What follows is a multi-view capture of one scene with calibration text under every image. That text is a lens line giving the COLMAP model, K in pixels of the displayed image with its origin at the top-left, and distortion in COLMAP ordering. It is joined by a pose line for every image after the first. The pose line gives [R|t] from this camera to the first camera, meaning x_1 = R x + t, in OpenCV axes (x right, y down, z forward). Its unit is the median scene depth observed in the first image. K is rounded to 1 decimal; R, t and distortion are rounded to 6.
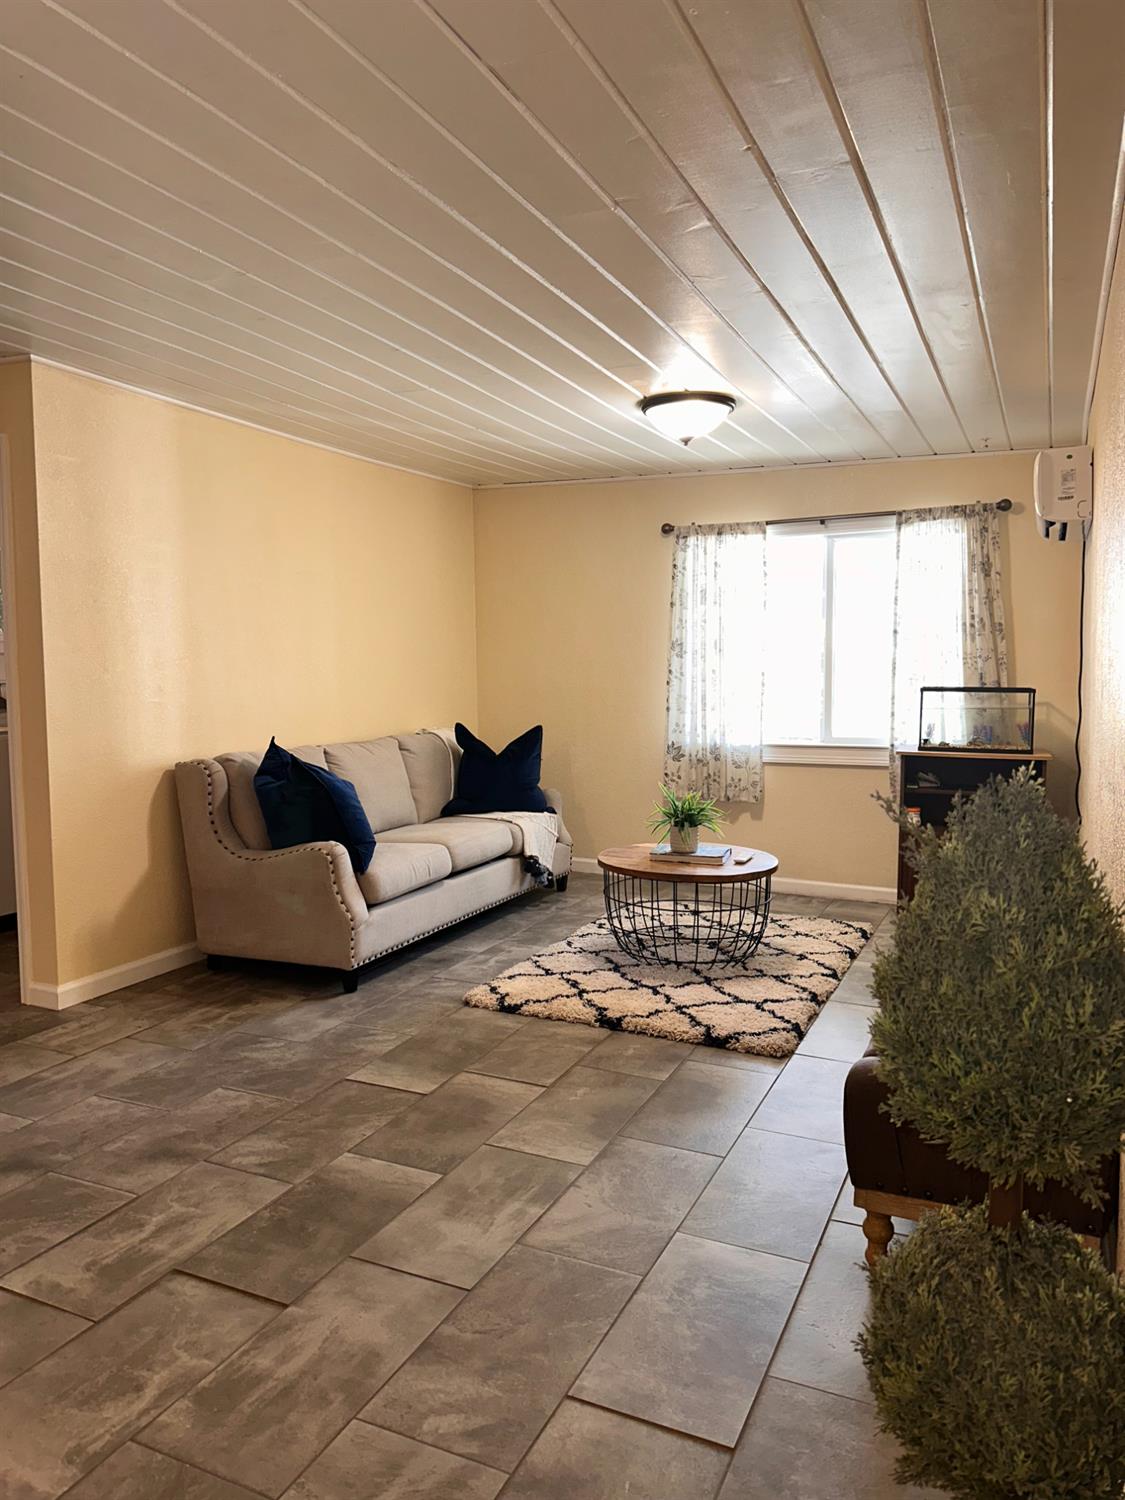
lens RADIAL K [[1048.7, 0, 555.0], [0, 1048.7, 746.9], [0, 0, 1]] dist [0.138619, -0.235526]
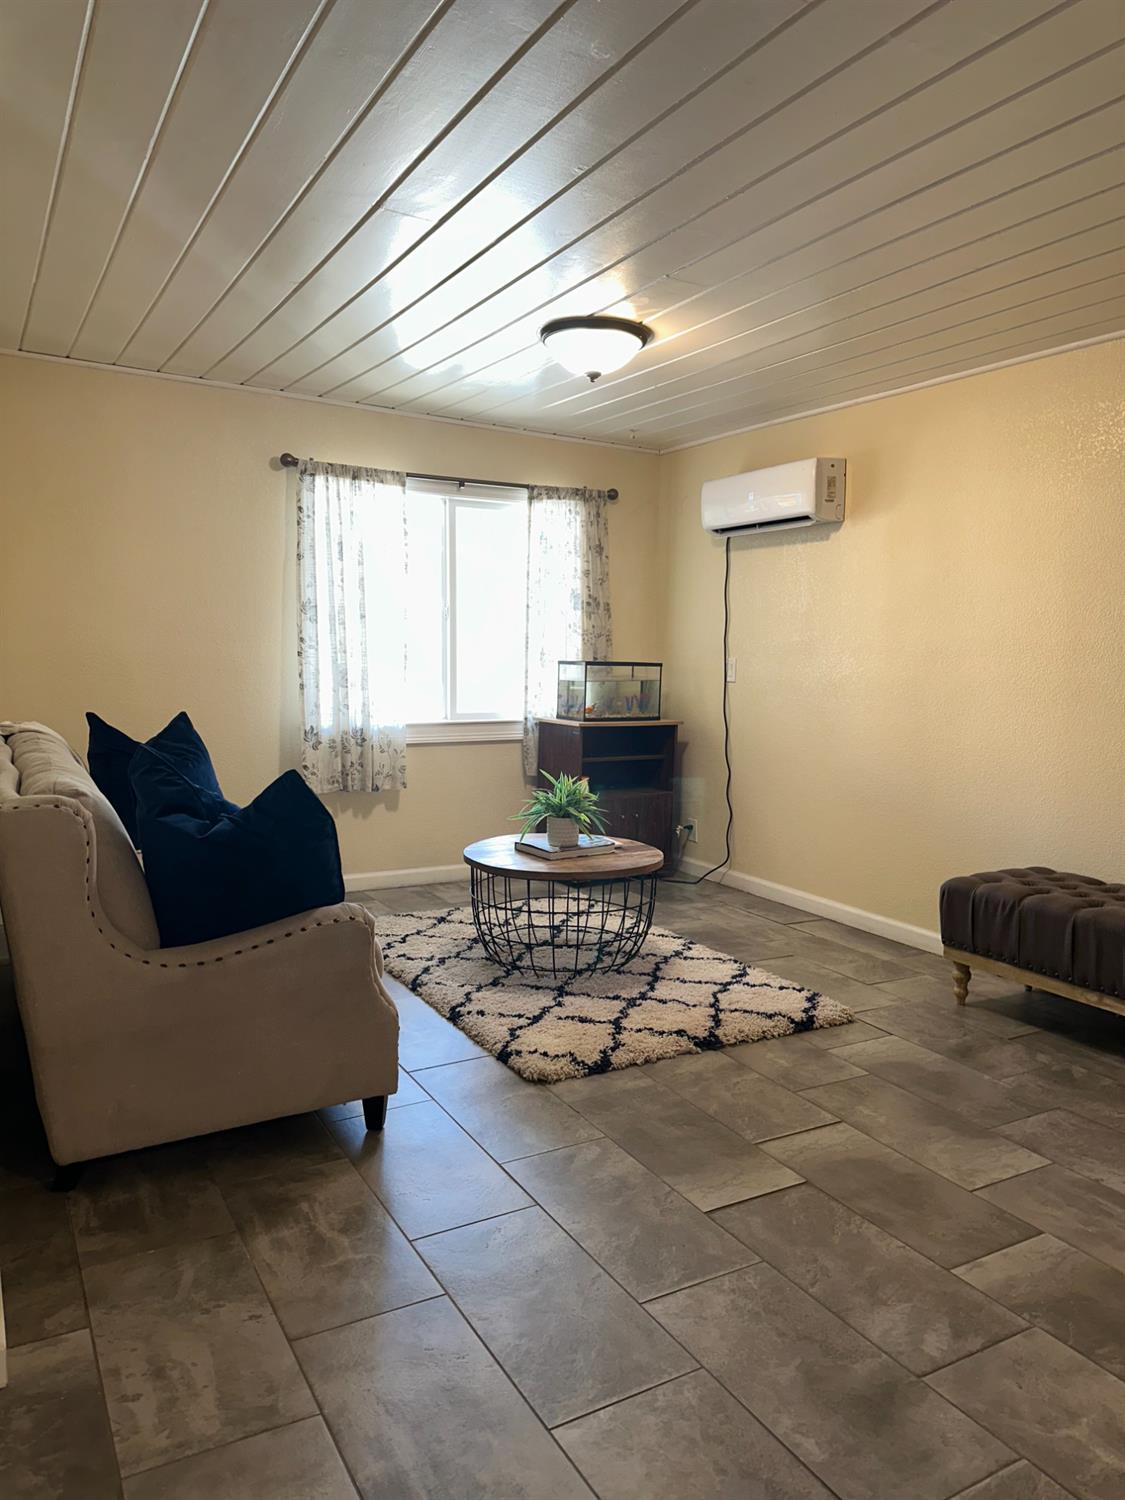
lens RADIAL K [[1048.7, 0, 555.0], [0, 1048.7, 746.9], [0, 0, 1]] dist [0.138619, -0.235526]
pose [[0.577333, -0.062466, 0.814116, -0.504078], [0.045334, 0.997984, 0.044424, -0.018726], [-0.815249, 0.011260, 0.579000, 0.418561]]
